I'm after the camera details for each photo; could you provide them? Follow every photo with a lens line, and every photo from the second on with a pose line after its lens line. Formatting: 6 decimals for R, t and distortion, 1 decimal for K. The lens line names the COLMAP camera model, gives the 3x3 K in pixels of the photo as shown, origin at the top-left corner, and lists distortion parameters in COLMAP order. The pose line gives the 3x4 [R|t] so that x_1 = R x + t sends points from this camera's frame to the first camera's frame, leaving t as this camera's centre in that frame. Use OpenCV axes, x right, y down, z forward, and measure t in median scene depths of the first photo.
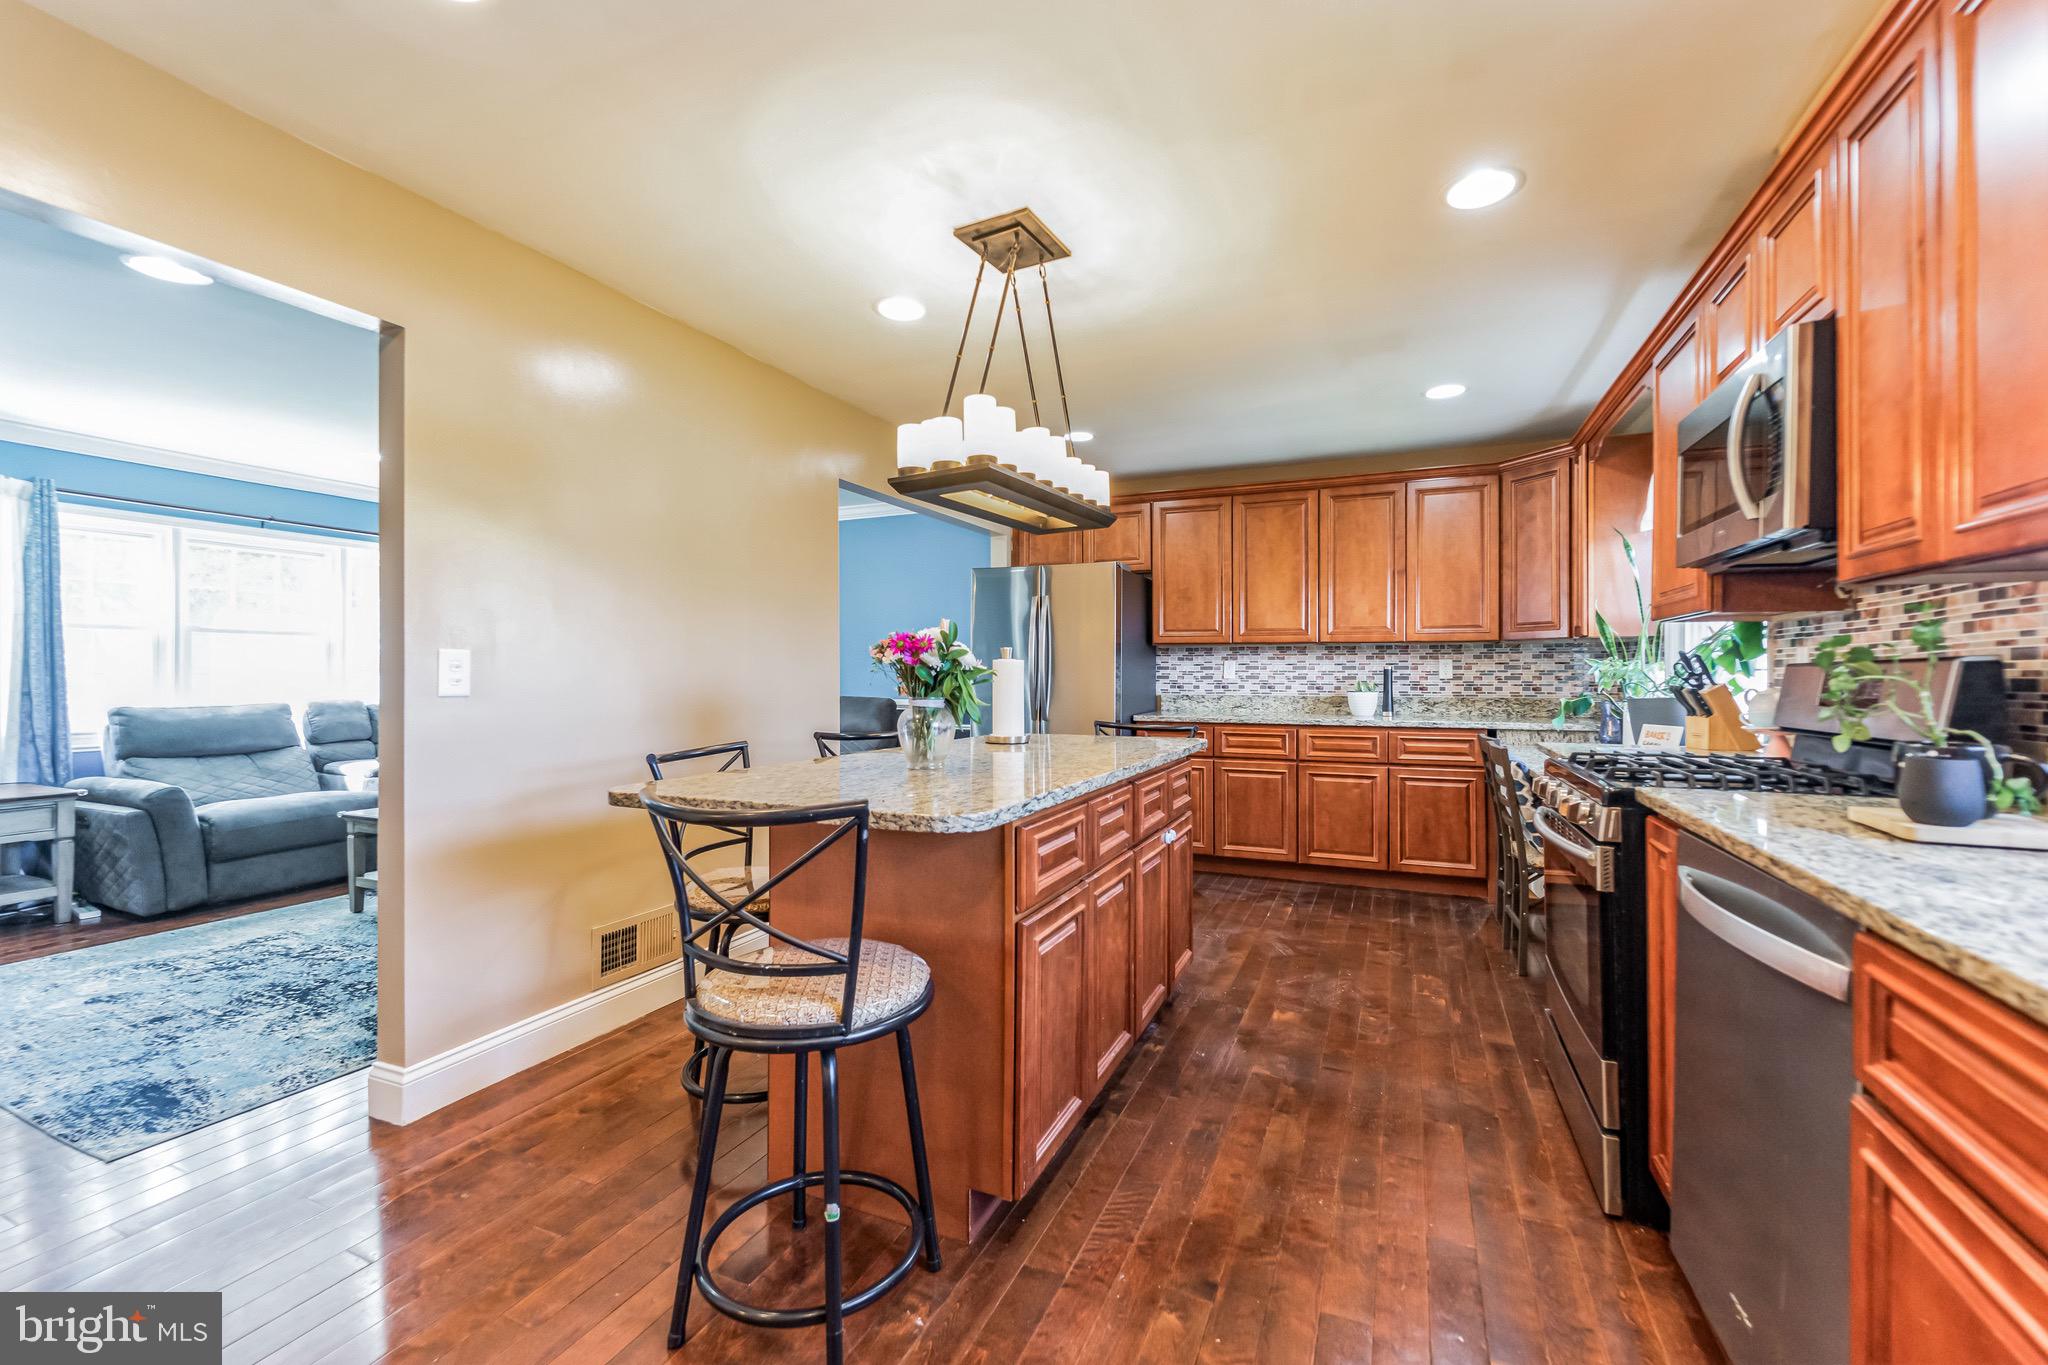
lens RADIAL K [[839.0, 0, 1029.8], [0, 839.0, 671.3], [0, 0, 1]] dist [0.000092, -0.000140]
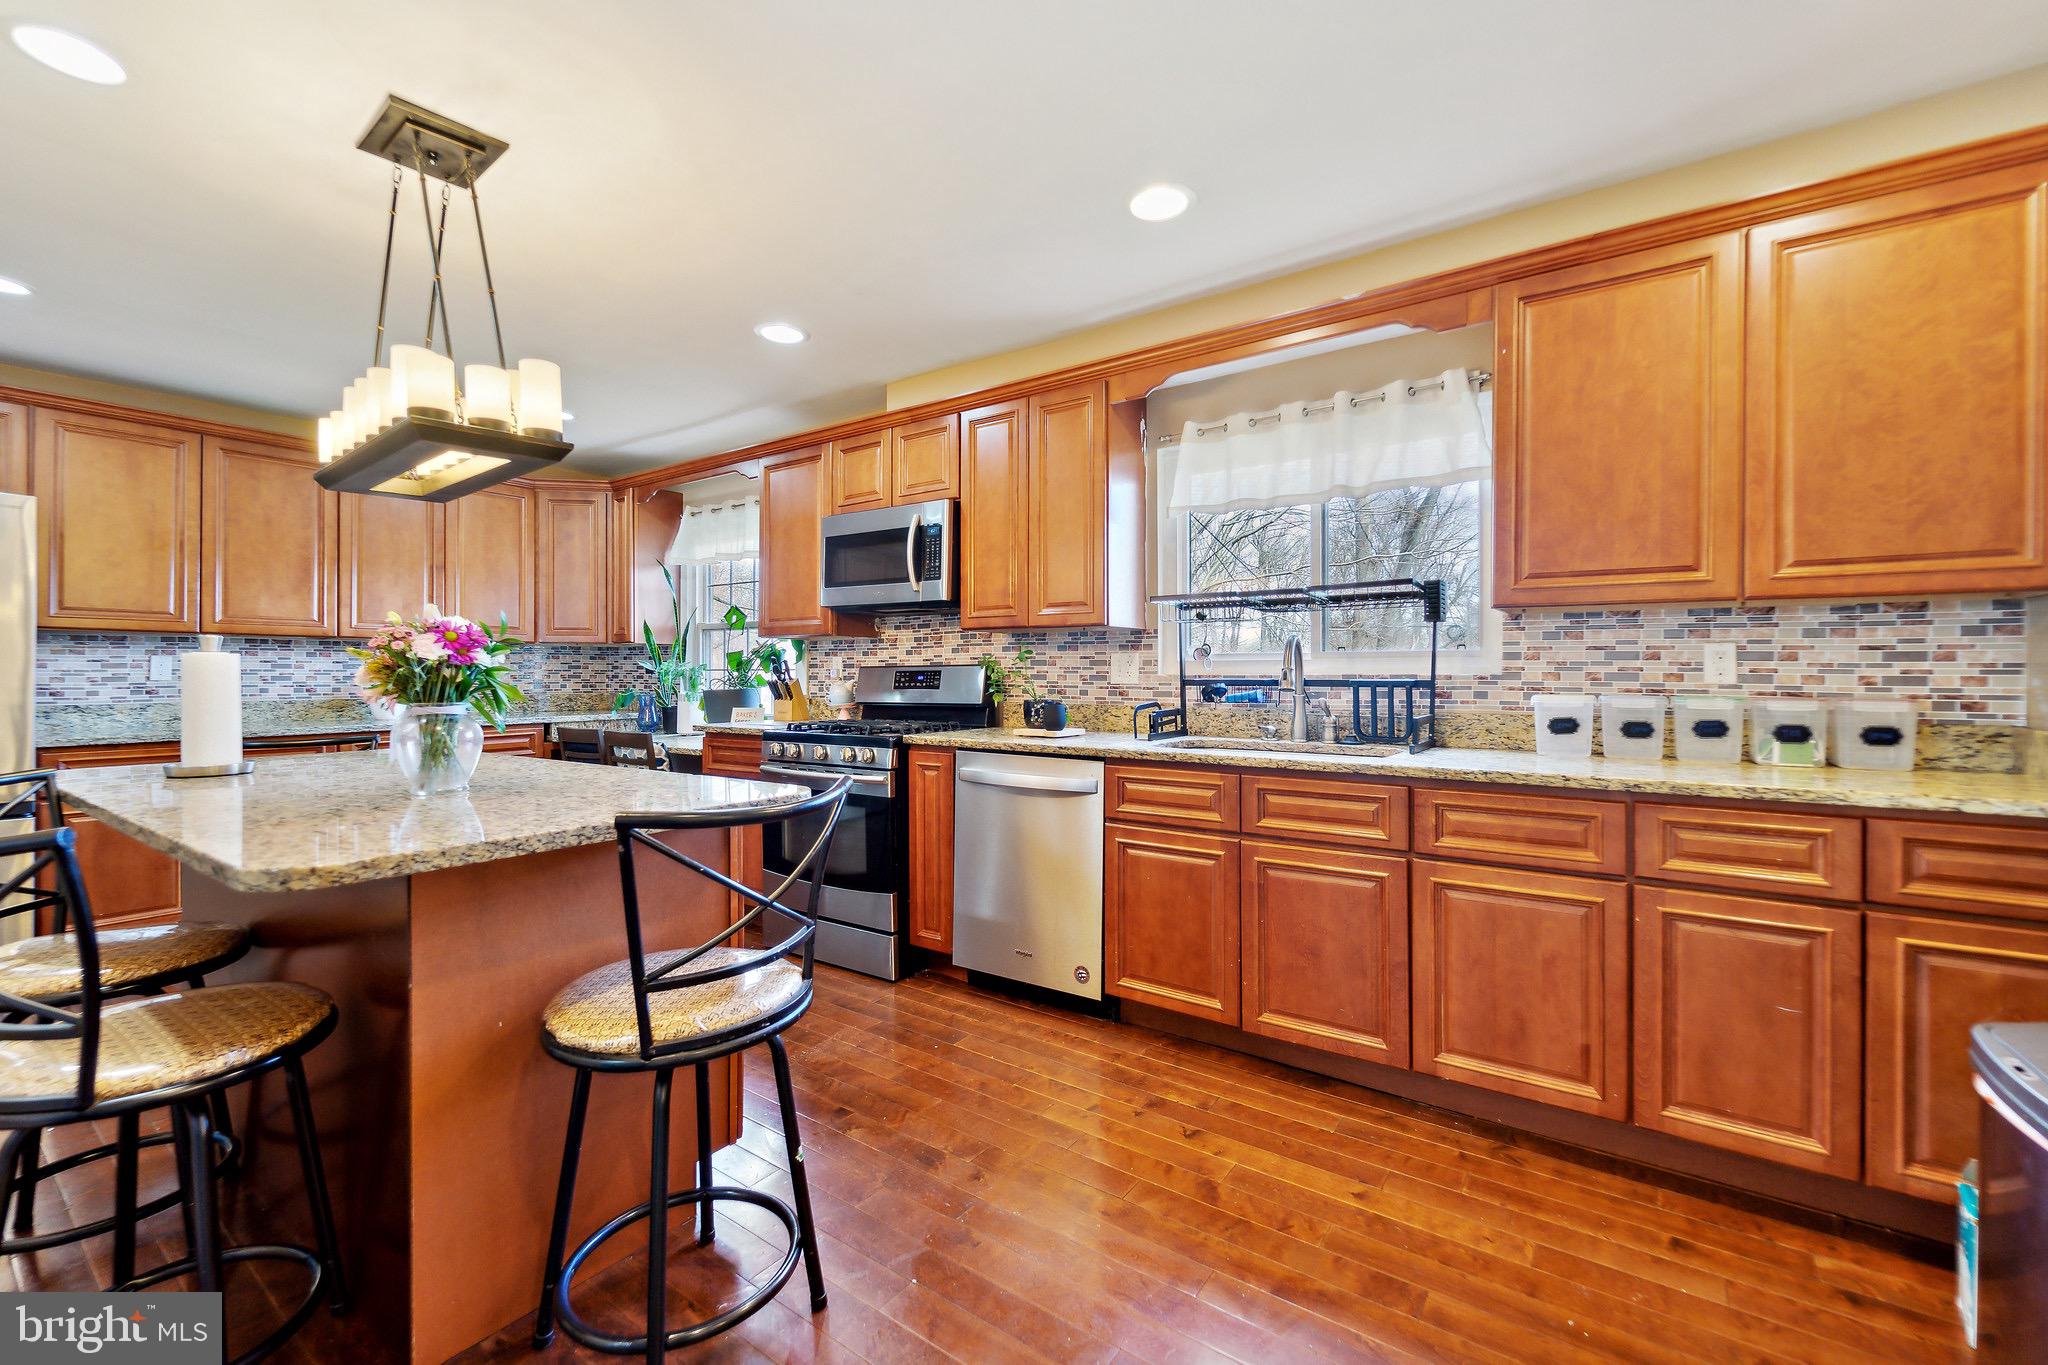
lens RADIAL K [[839.0, 0, 1027.8], [0, 839.0, 676.7], [0, 0, 1]] dist [0.000092, -0.000140]
pose [[0.202543, -0.007425, 0.979245, -0.386675], [0.000047, 0.999971, 0.007573, -0.000063], [-0.979273, -0.001487, 0.202538, 0.149629]]
